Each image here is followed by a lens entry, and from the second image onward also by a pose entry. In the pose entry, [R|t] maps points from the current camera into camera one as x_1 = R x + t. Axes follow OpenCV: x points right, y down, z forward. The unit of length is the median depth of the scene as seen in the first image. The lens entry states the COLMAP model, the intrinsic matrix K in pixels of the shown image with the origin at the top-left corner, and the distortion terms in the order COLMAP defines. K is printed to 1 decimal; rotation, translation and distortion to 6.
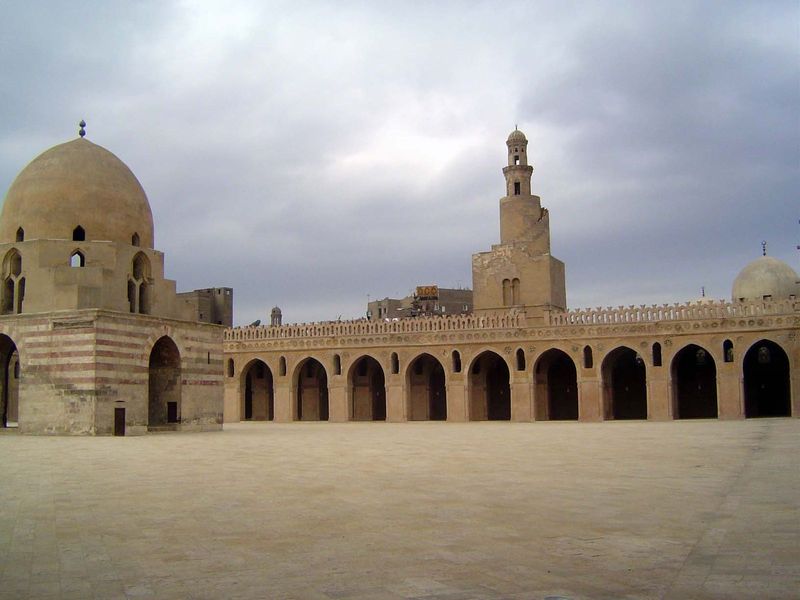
lens RADIAL K [[889.5, 0, 397.3], [0, 889.5, 302.9], [0, 0, 1]] dist [-0.100682, 0.000000]
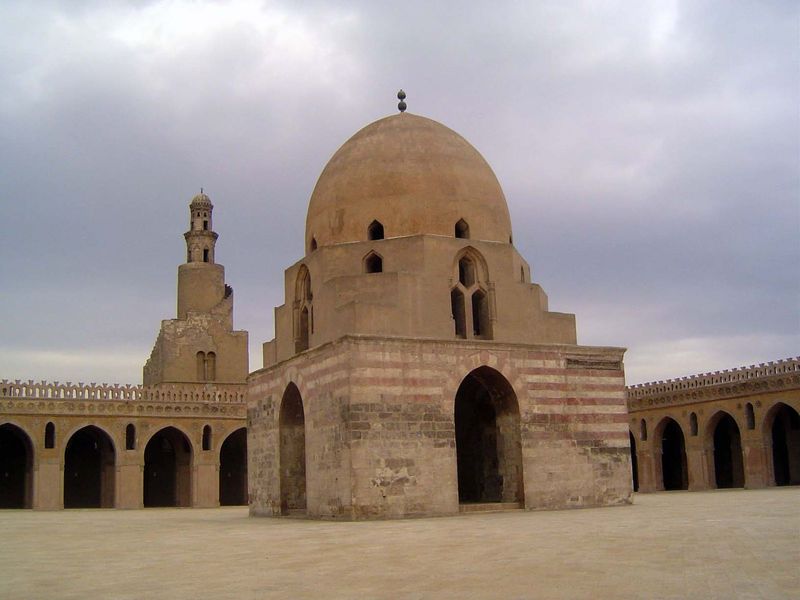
lens RADIAL K [[889.5, 0, 397.4], [0, 889.5, 298.7], [0, 0, 1]] dist [-0.100682, 0.000000]
pose [[0.608999, 0.157525, 0.777372, -1.088203], [-0.066318, 0.986761, -0.148000, 0.094560], [-0.790394, 0.038578, 0.611383, 0.641645]]
